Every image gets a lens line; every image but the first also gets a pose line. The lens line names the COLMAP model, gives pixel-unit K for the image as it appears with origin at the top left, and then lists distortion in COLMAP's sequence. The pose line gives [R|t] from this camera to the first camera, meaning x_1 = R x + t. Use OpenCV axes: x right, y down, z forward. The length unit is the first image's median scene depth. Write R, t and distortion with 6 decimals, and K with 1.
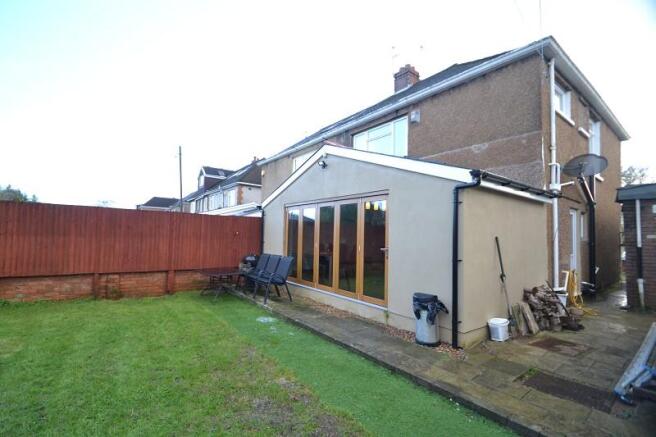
lens RADIAL K [[294.7, 0, 326.9], [0, 294.7, 220.9], [0, 0, 1]] dist [0.001097, -0.003032]
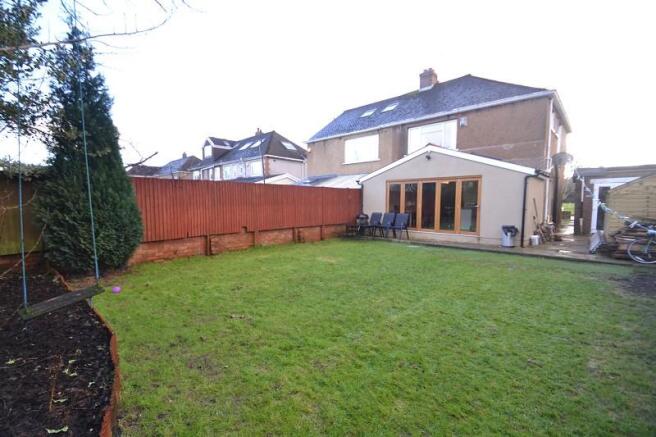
lens RADIAL K [[294.7, 0, 329.2], [0, 294.7, 220.4], [0, 0, 1]] dist [0.001097, -0.003032]
pose [[0.984131, -0.037918, 0.173346, -0.822720], [0.016887, 0.992481, 0.121224, -0.045778], [-0.176640, -0.116373, 0.977372, -0.546038]]
